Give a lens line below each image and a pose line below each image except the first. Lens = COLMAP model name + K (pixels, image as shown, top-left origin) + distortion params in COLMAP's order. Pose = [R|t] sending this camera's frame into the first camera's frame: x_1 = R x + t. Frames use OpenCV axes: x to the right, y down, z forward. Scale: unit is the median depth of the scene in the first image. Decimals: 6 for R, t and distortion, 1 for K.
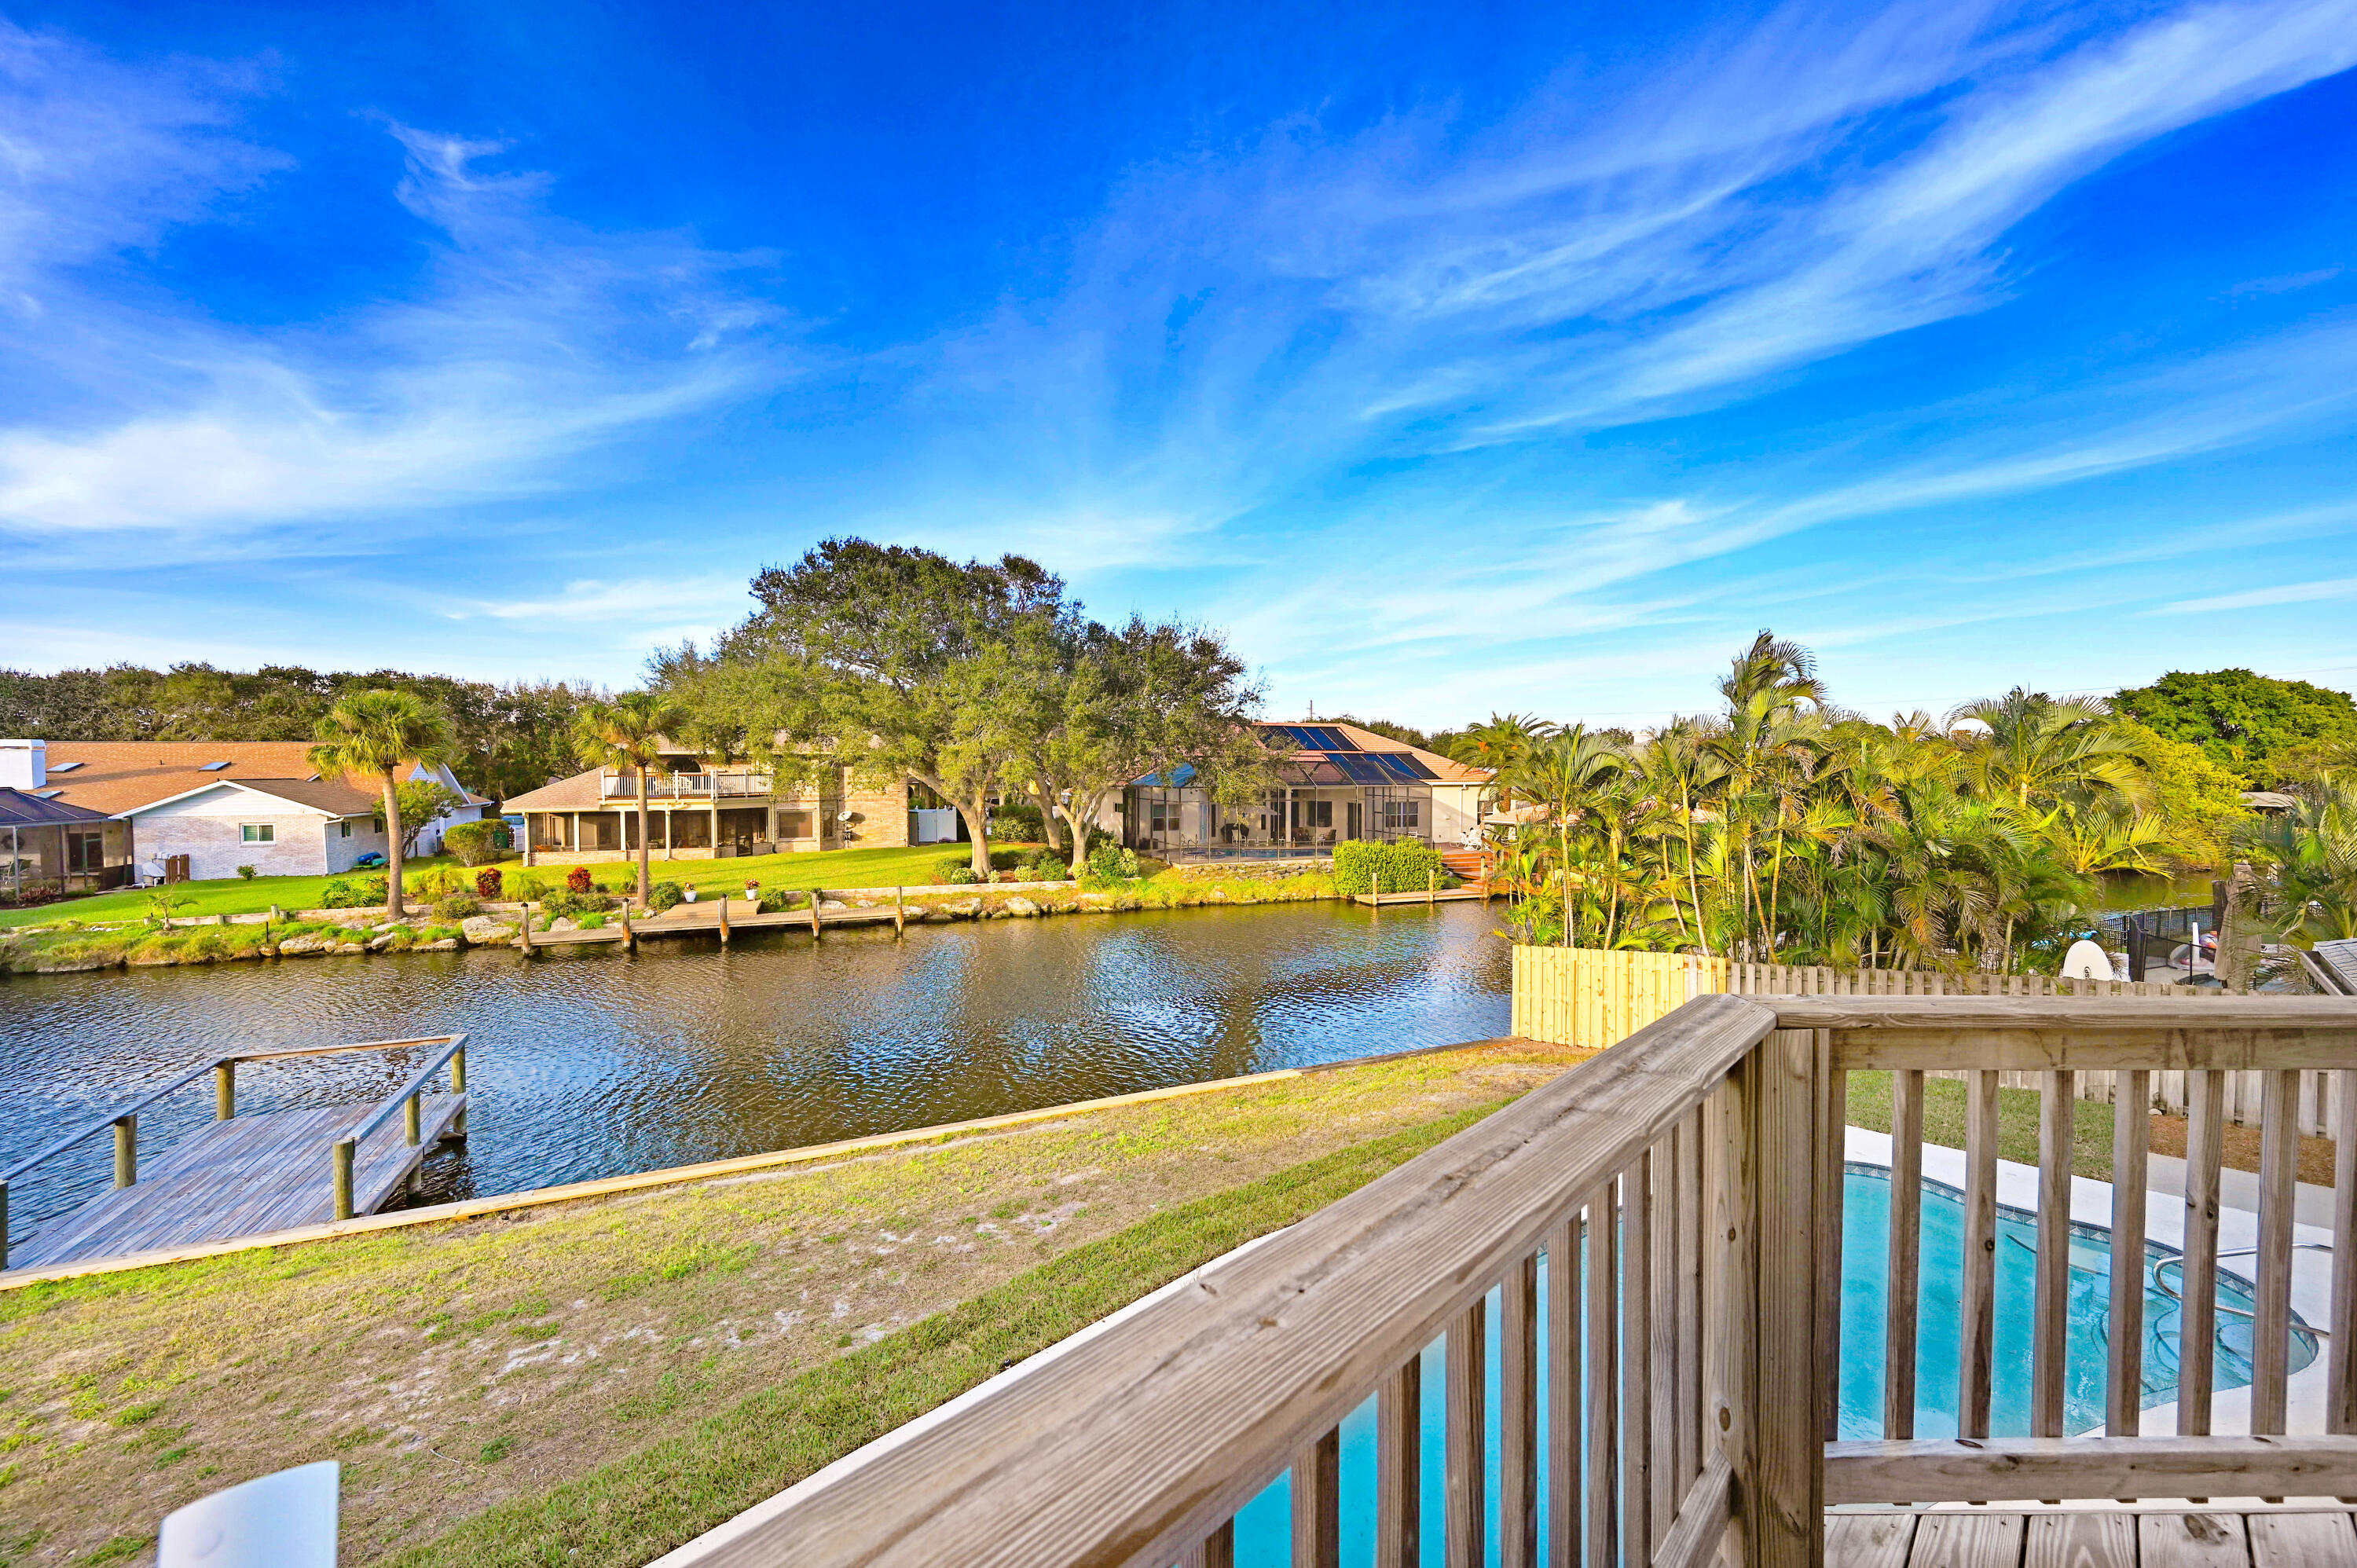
lens RADIAL K [[932.9, 0, 1172.0], [0, 932.9, 790.6], [0, 0, 1]] dist [-0.003675, -0.000245]
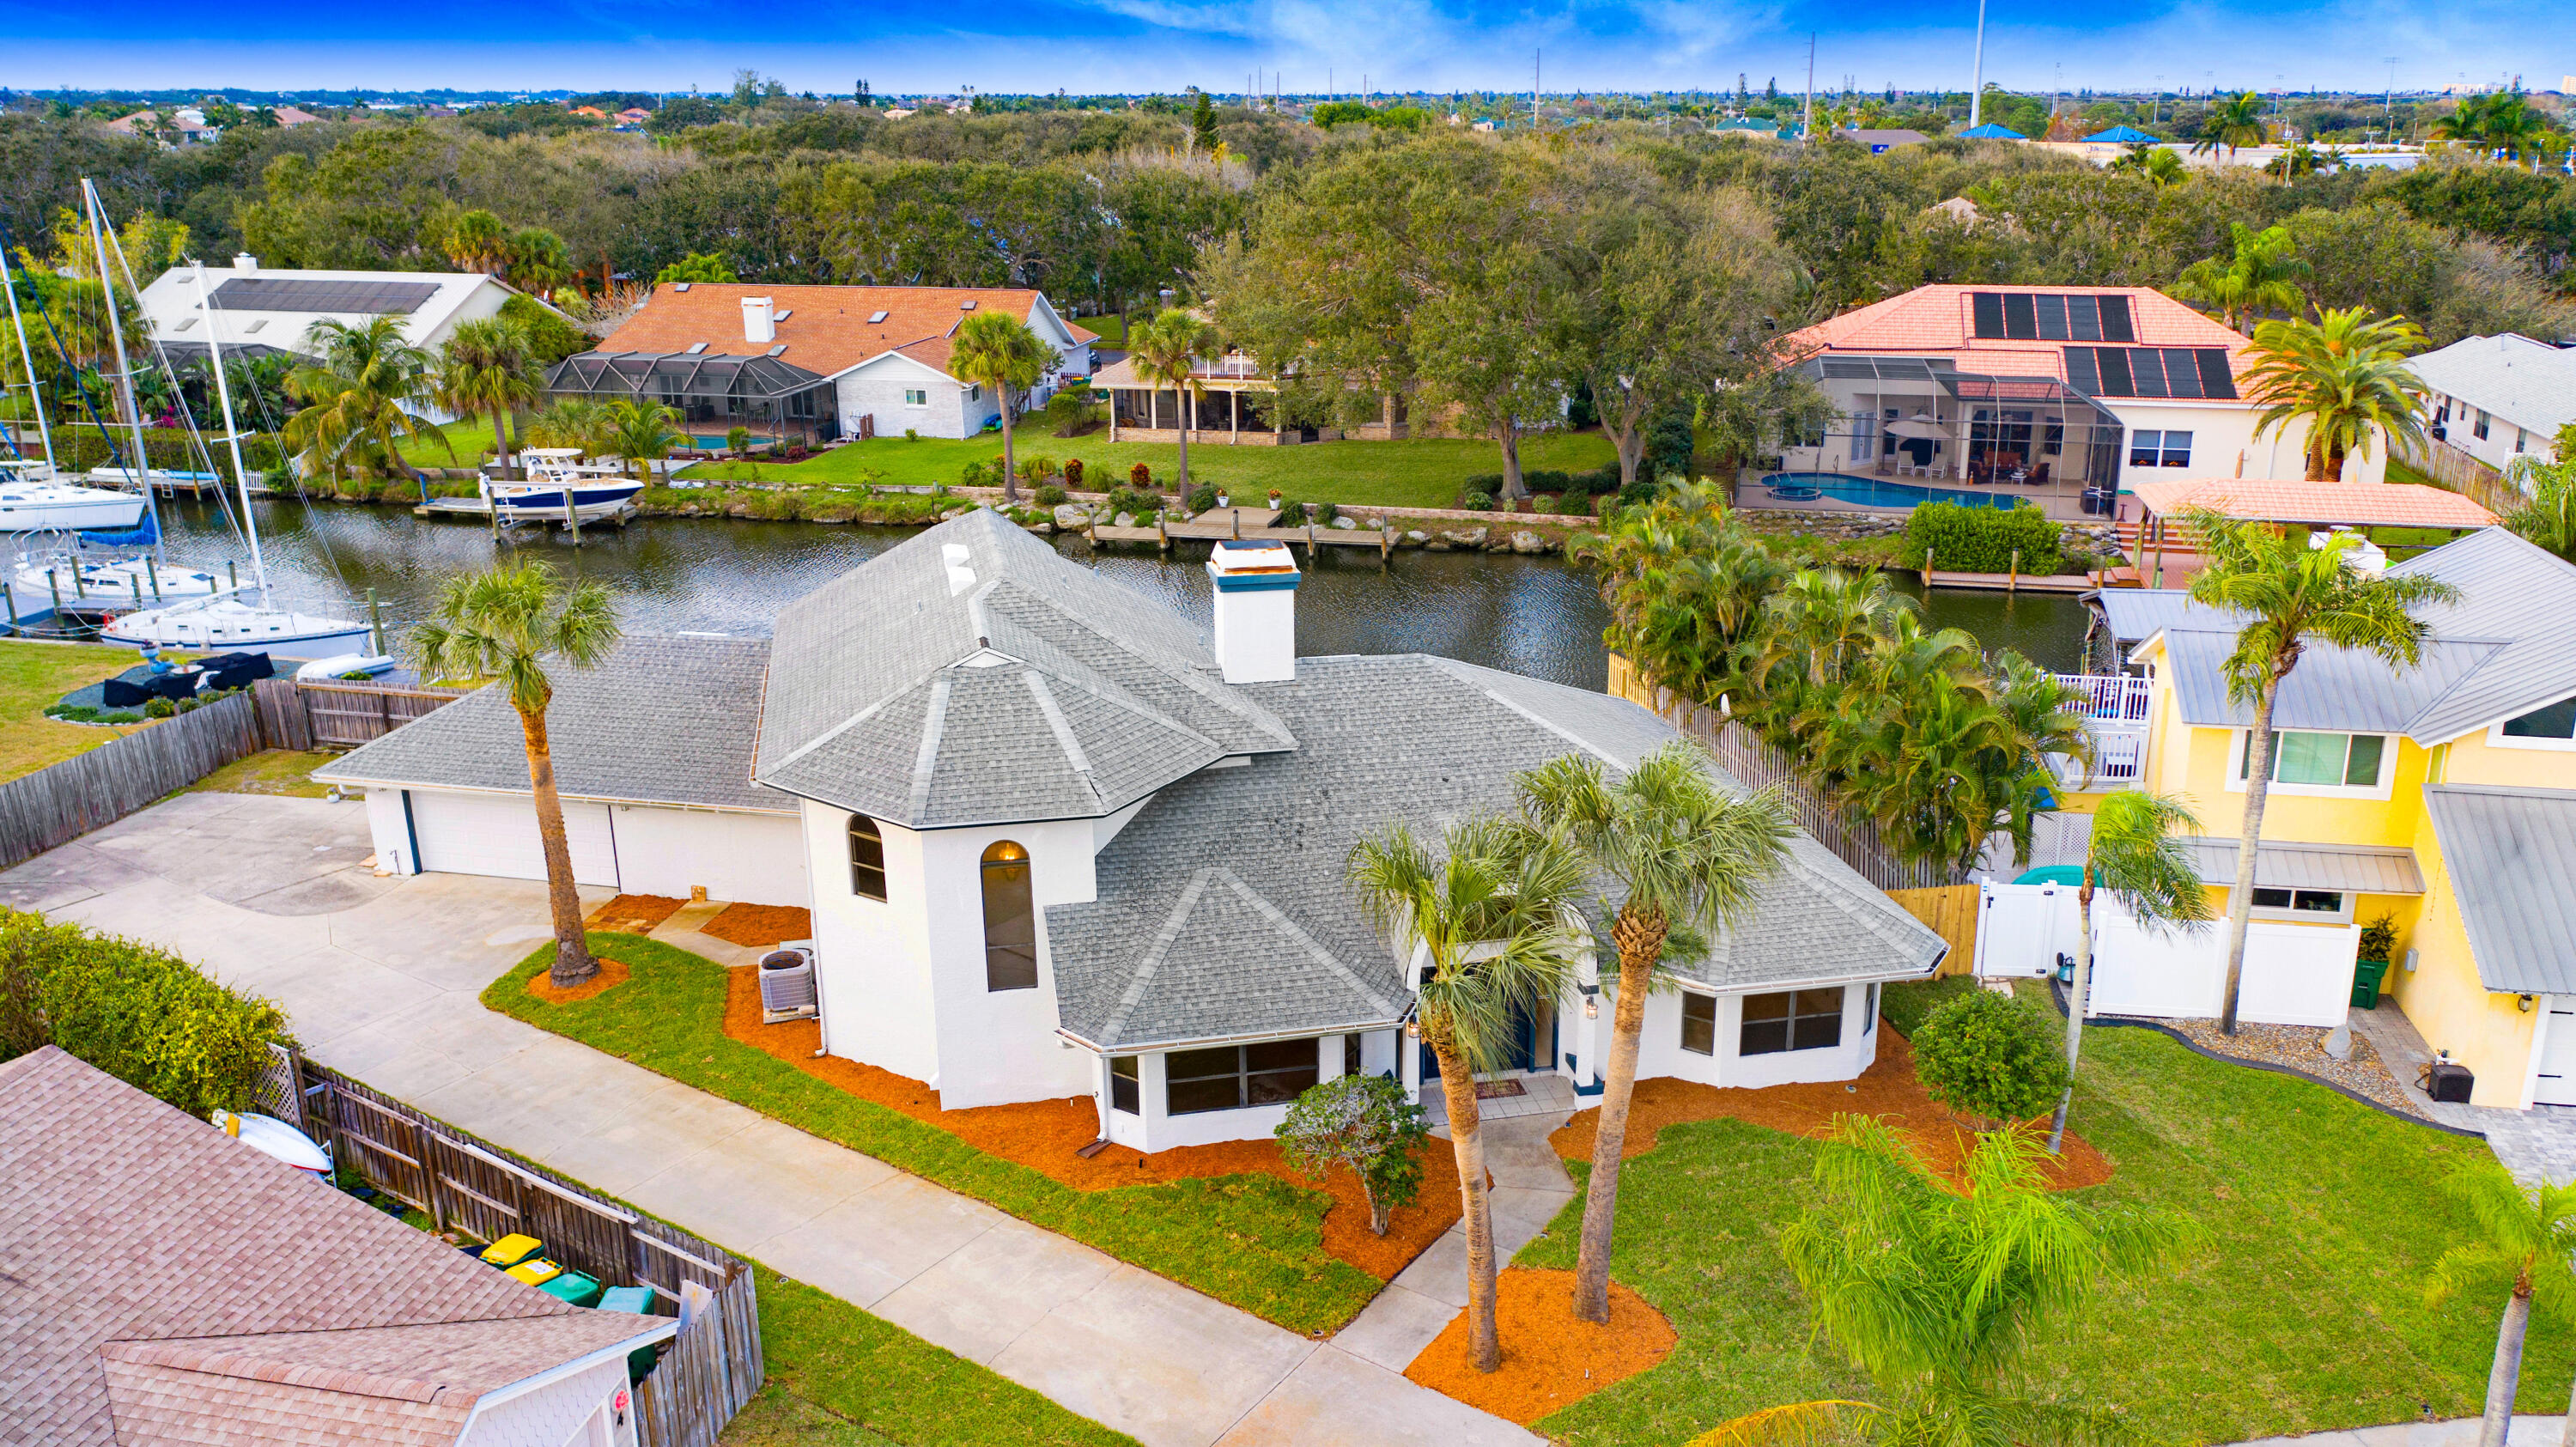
lens RADIAL K [[2063.5, 0, 1313.1], [0, 2063.5, 738.4], [0, 0, 1]] dist [0.005870, -0.019473]
pose [[0.843181, 0.167417, -0.510898, 0.795881], [-0.014376, 0.956961, 0.289862, -0.302133], [0.537437, -0.237062, 0.809298, -0.893431]]
